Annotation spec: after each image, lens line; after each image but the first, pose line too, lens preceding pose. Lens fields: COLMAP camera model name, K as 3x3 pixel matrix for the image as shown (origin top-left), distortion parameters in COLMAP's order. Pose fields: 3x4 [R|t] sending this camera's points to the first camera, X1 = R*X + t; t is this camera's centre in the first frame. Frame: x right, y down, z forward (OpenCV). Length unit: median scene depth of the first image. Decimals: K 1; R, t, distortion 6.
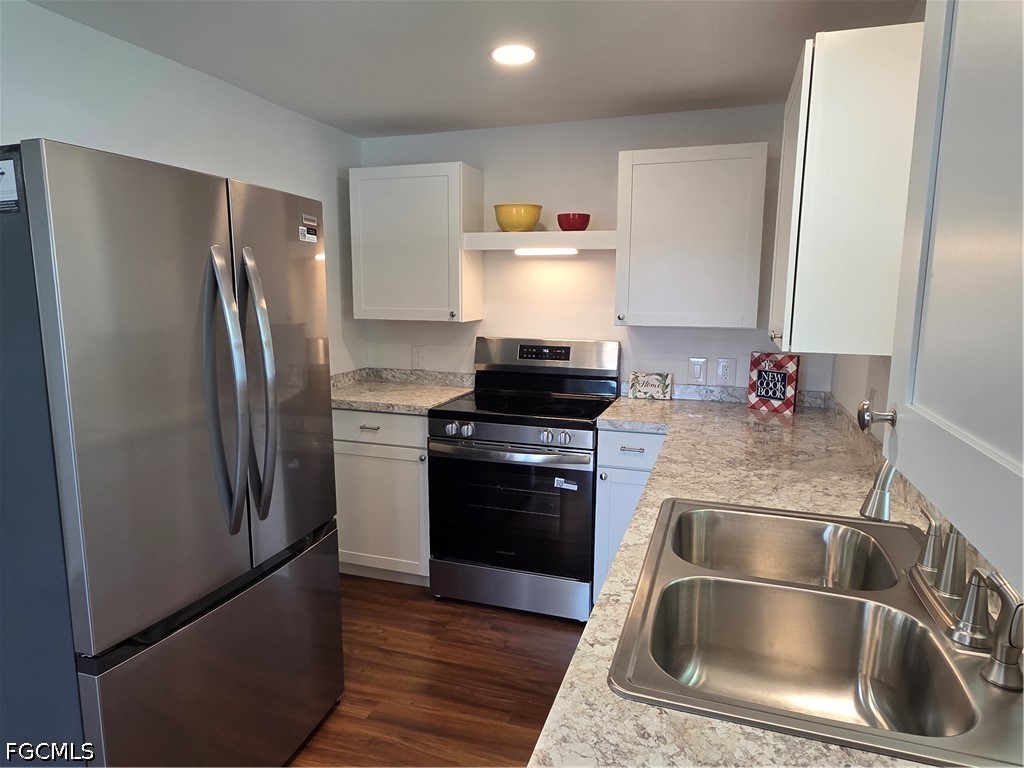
lens RADIAL K [[629.6, 0, 511.2], [0, 629.6, 382.4], [0, 0, 1]] dist [0.002473, -0.004527]
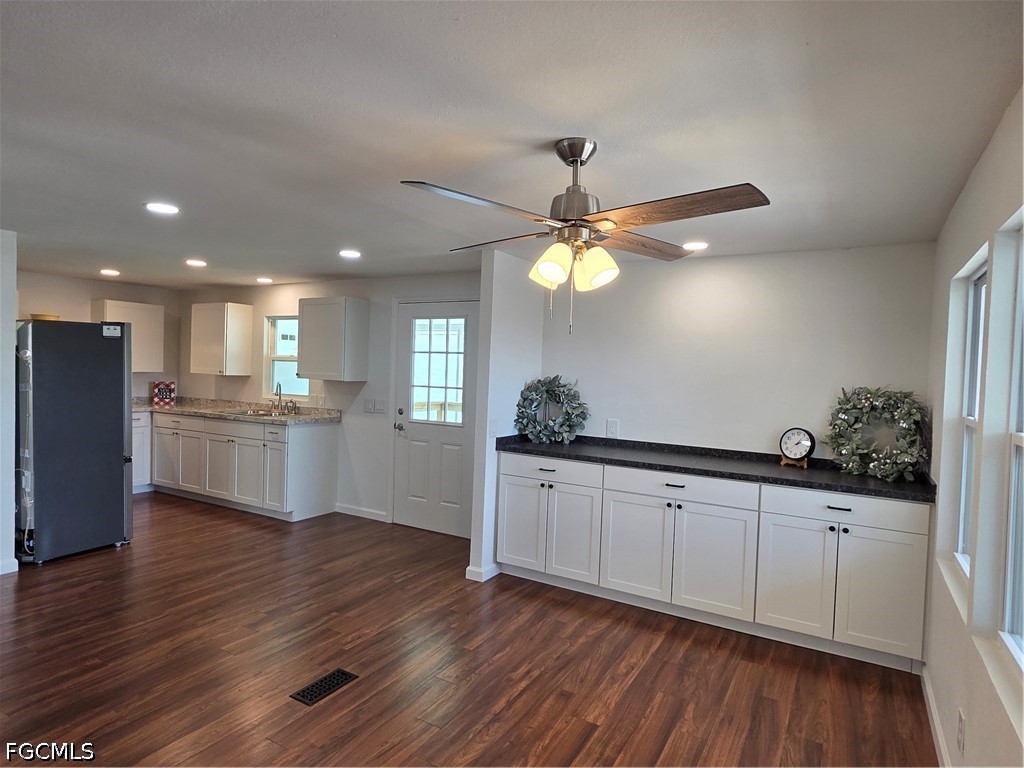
lens RADIAL K [[591.0, 0, 499.9], [0, 591.0, 385.9], [0, 0, 1]] dist [0.000280, 0.000424]
pose [[0.208421, -0.029962, 0.977580, -1.677297], [0.112670, 0.993612, 0.006432, 0.112047], [-0.971528, 0.108804, 0.210465, -0.875291]]
